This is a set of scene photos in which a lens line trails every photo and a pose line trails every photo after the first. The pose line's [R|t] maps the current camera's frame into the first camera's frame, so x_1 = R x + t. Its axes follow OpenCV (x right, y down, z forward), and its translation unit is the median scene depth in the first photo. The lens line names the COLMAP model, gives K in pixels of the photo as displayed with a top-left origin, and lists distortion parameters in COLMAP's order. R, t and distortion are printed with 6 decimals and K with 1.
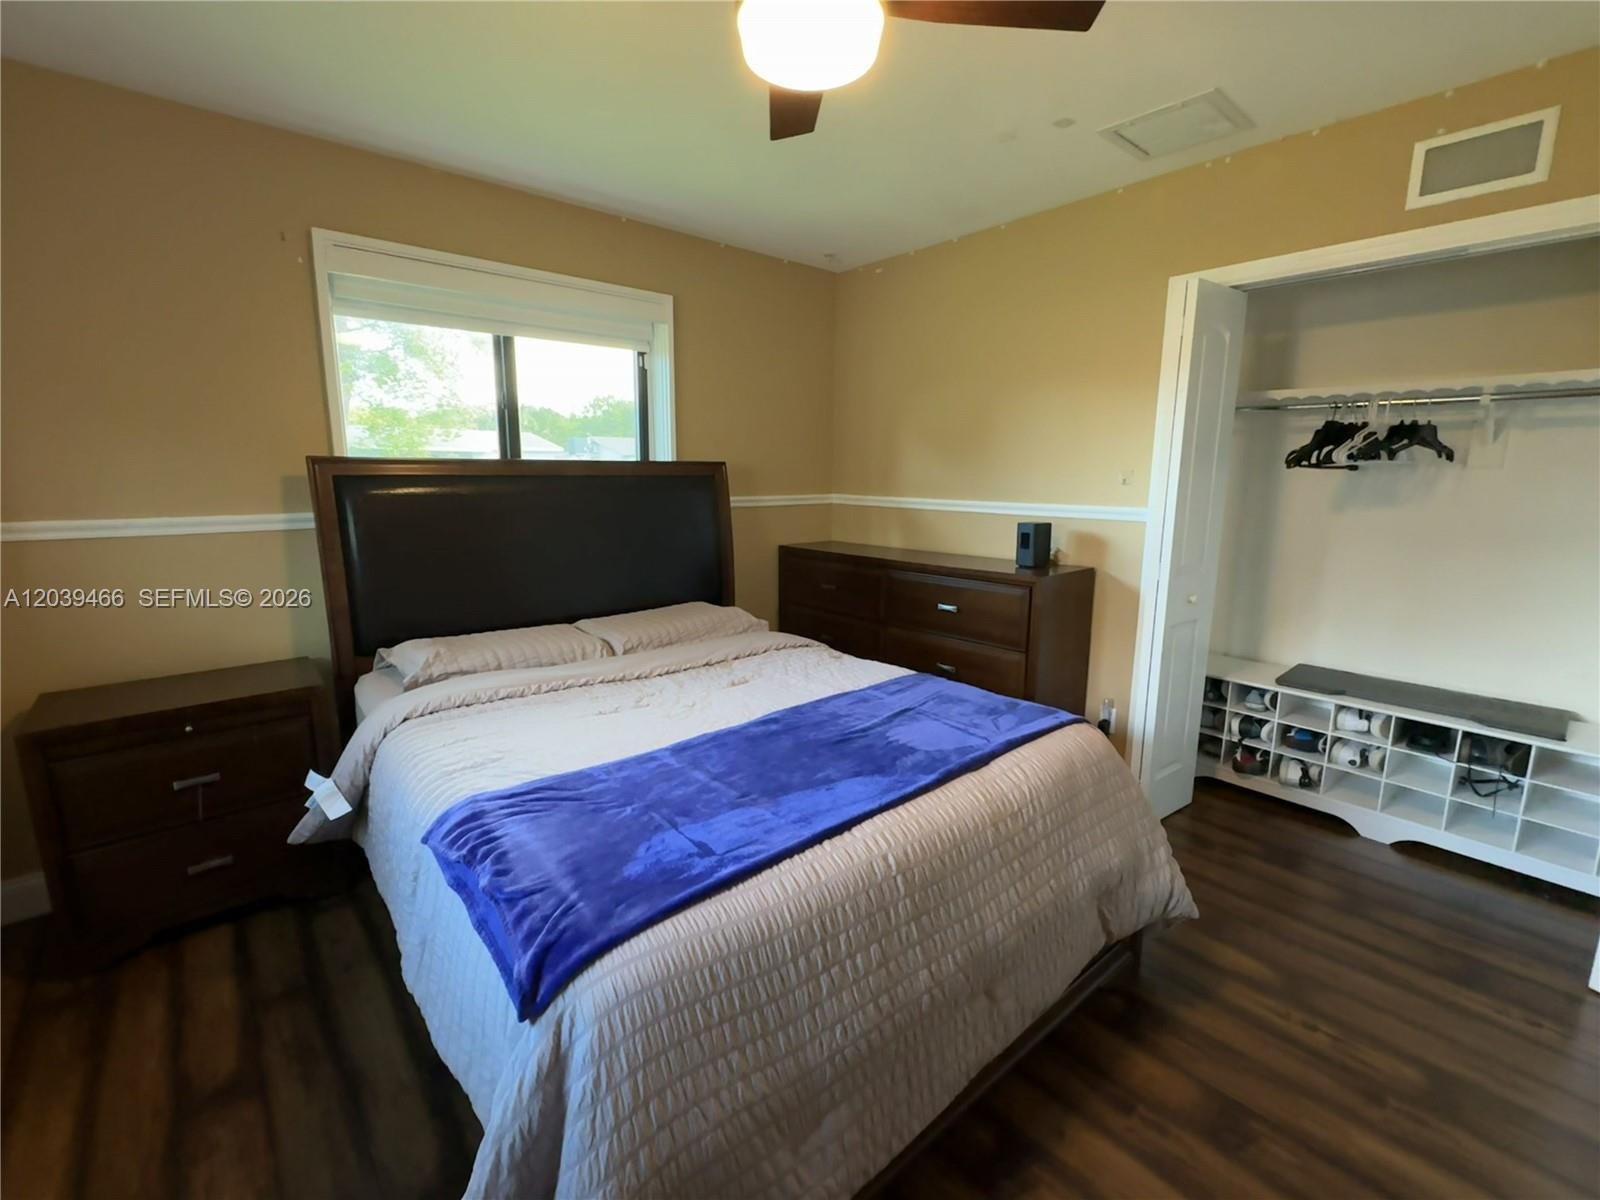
lens RADIAL K [[696.7, 0, 804.0], [0, 696.7, 608.2], [0, 0, 1]] dist [-0.051182, 0.000022]
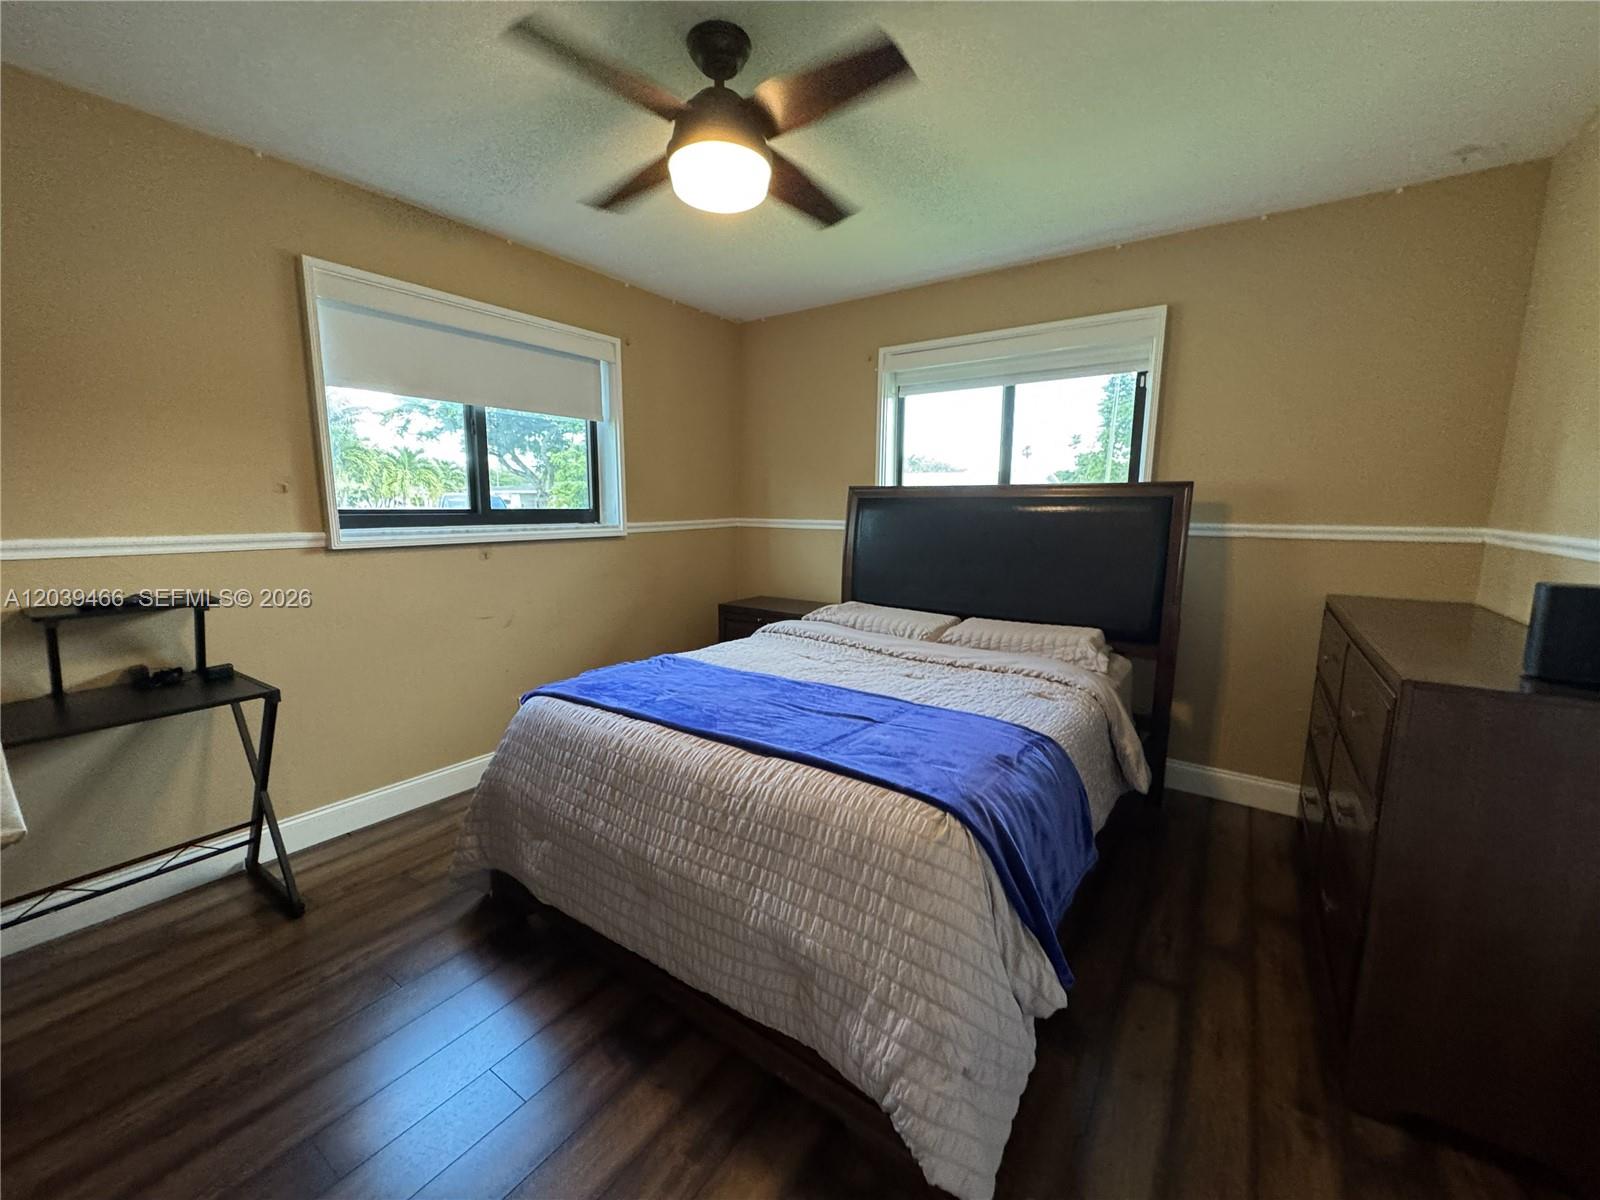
lens RADIAL K [[635.5, 0, 806.7], [0, 635.5, 599.0], [0, 0, 1]] dist [0.000974, 0.000089]
pose [[0.233178, 0.149967, -0.960801, 0.782500], [-0.180403, 0.977557, 0.108800, -0.093855], [0.955554, 0.147961, 0.254999, 0.493612]]
